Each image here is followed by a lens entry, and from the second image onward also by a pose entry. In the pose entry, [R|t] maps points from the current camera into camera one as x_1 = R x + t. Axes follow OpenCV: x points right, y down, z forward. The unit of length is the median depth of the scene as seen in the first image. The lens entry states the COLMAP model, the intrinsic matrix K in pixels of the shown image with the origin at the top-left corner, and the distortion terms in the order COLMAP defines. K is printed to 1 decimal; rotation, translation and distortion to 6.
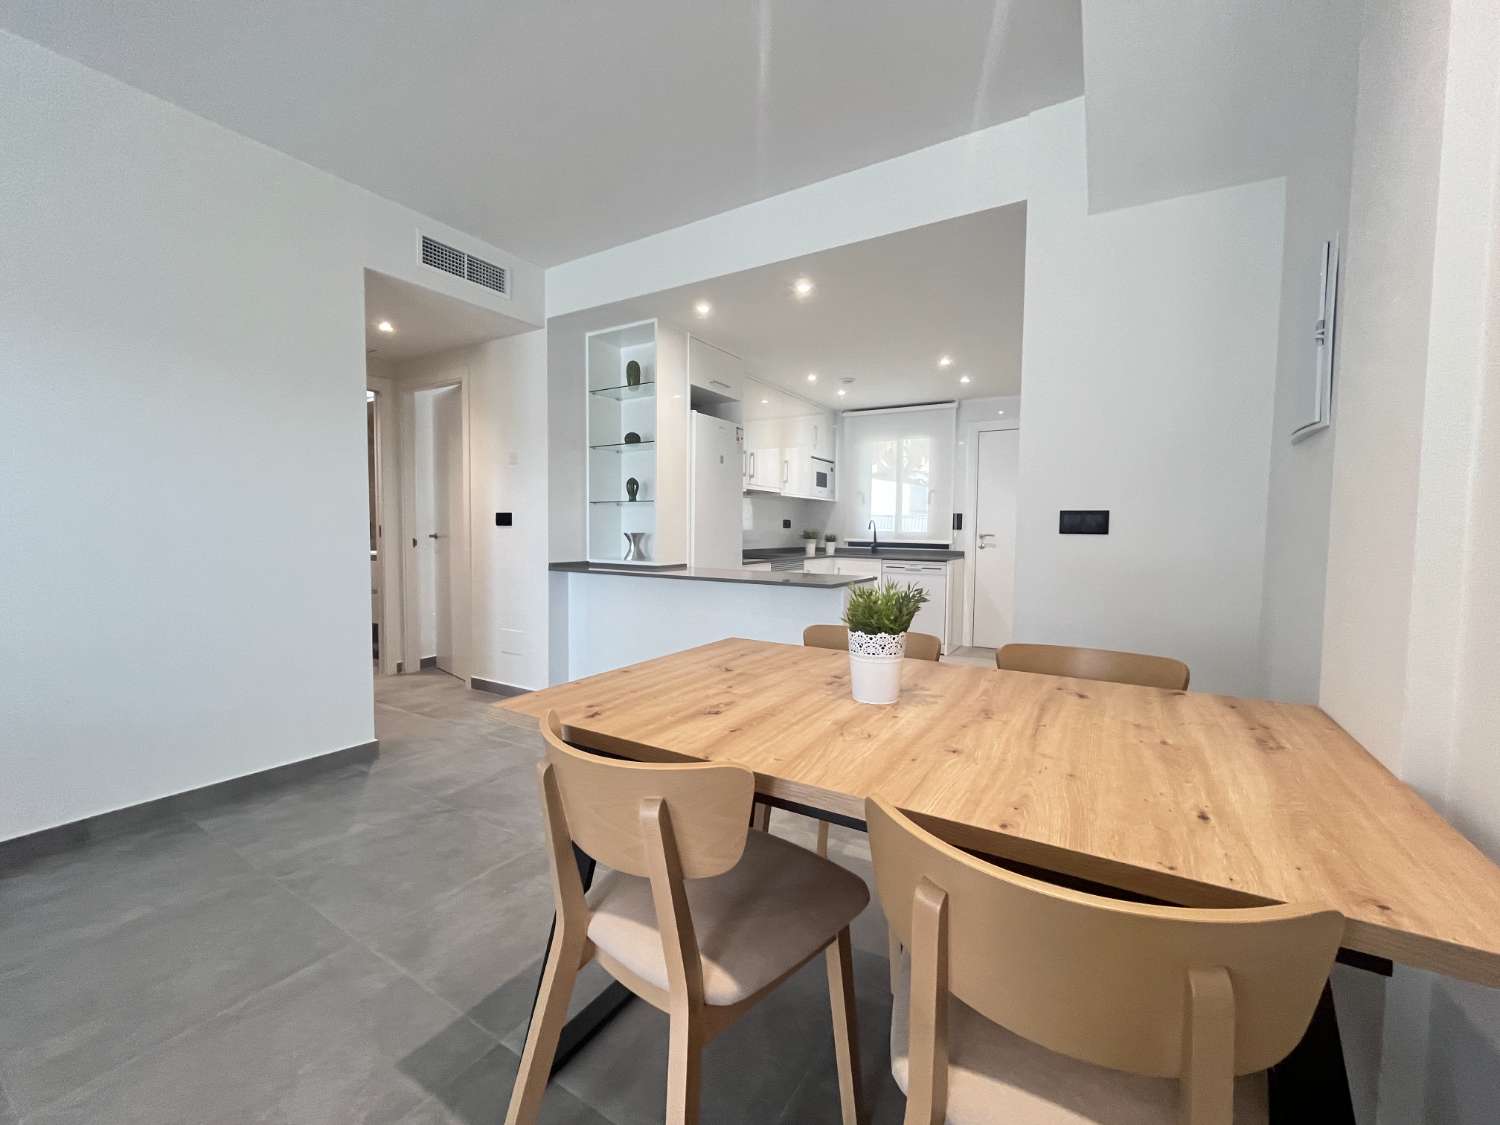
lens RADIAL K [[609.9, 0, 752.5], [0, 609.9, 562.1], [0, 0, 1]] dist [-0.001439, -0.000330]
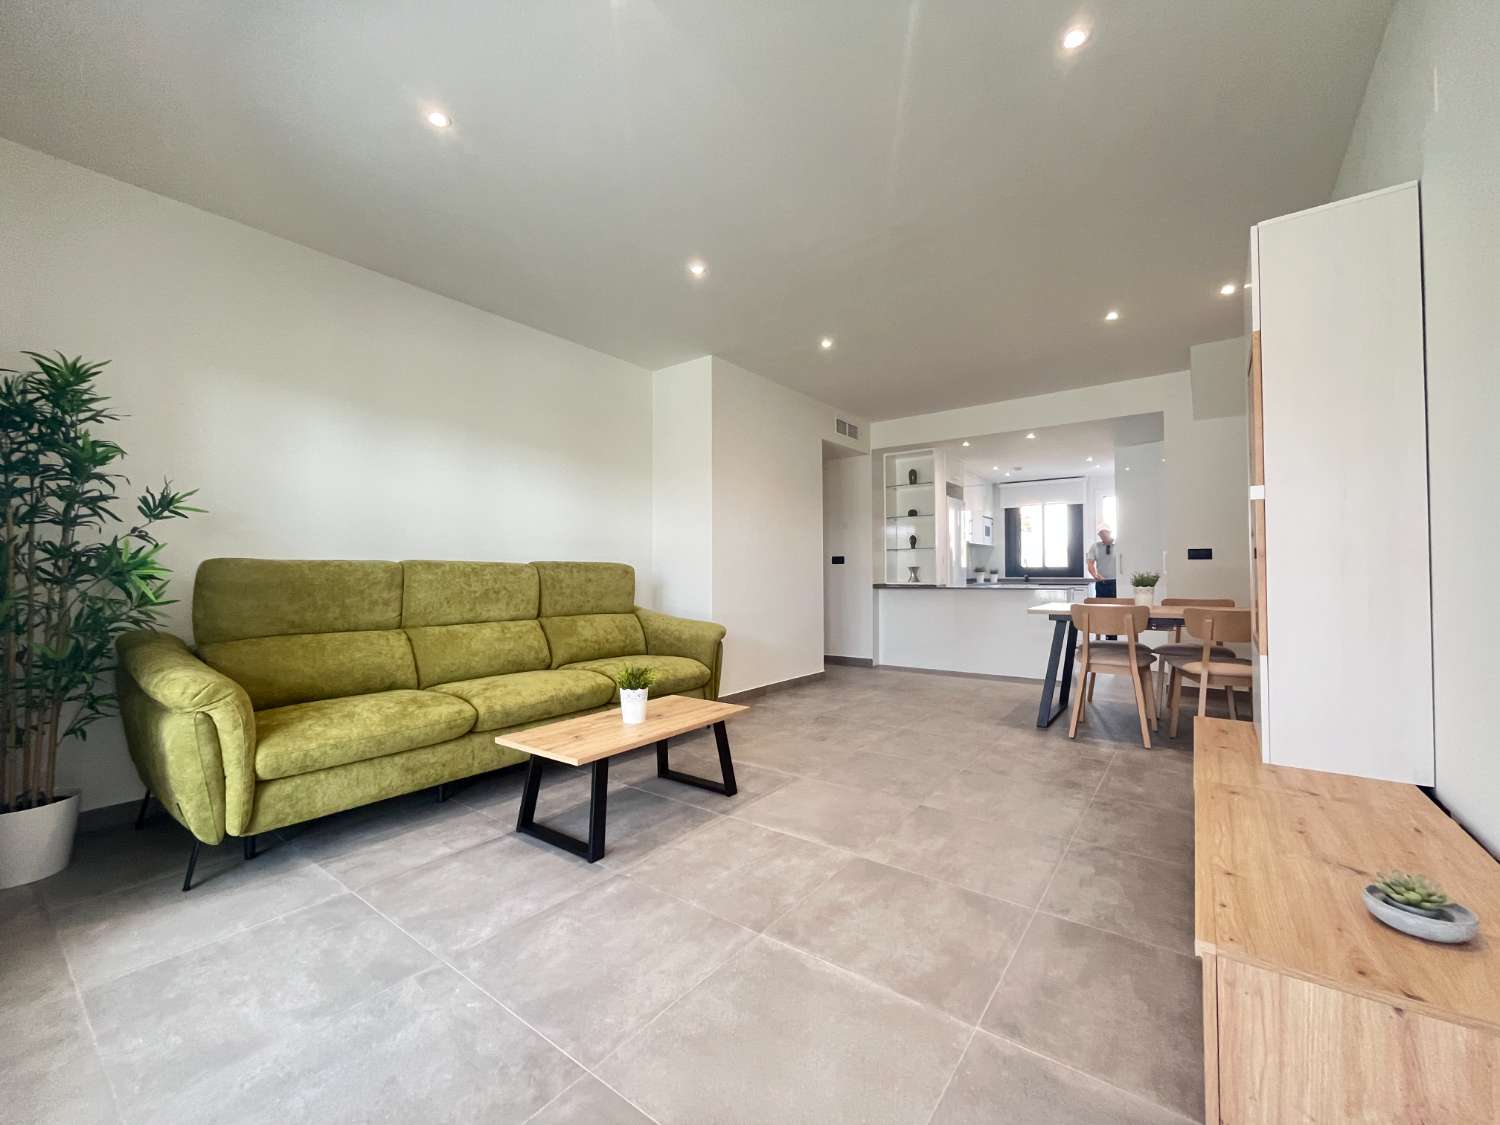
lens RADIAL K [[609.9, 0, 746.3], [0, 609.9, 569.9], [0, 0, 1]] dist [-0.001439, -0.000330]
pose [[0.994817, -0.013140, -0.100825, -0.330348], [0.006979, 0.998100, -0.061215, 0.043492], [0.101437, 0.060194, 0.993019, -0.516720]]
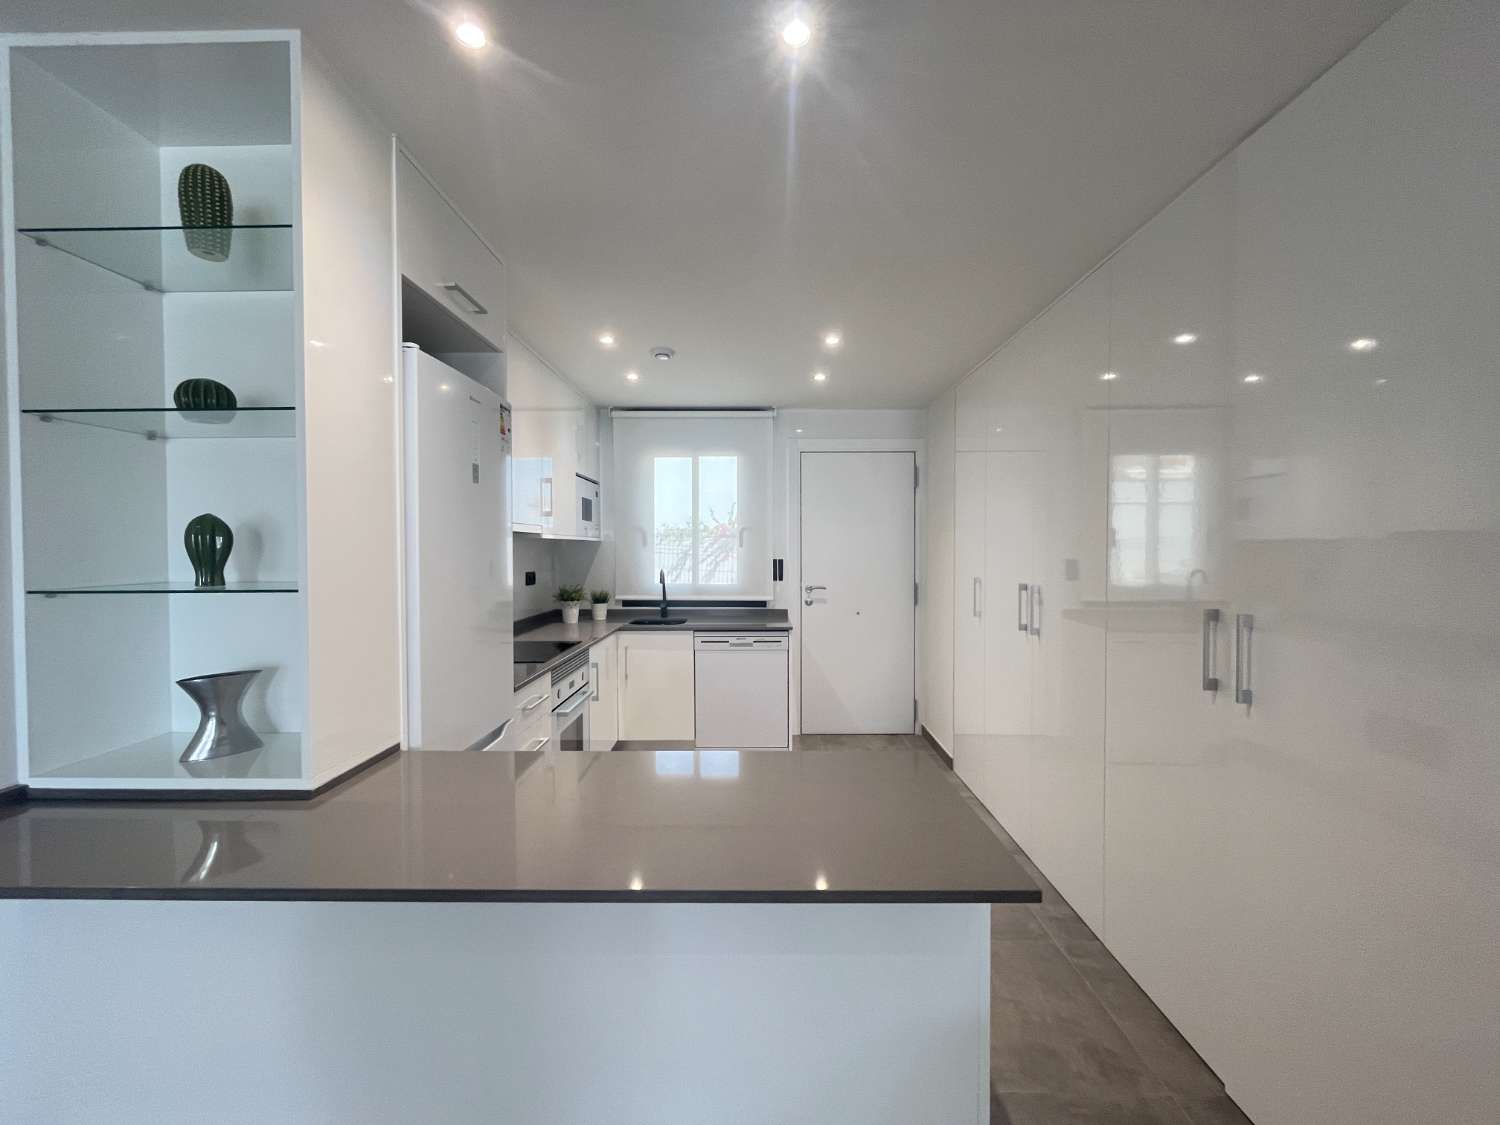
lens RADIAL K [[609.9, 0, 744.5], [0, 609.9, 559.9], [0, 0, 1]] dist [-0.001439, -0.000330]
pose [[0.864039, -0.022065, 0.502941, -0.074178], [0.039051, 0.998966, -0.023263, -0.062997], [-0.501908, 0.039740, 0.864008, 0.376171]]
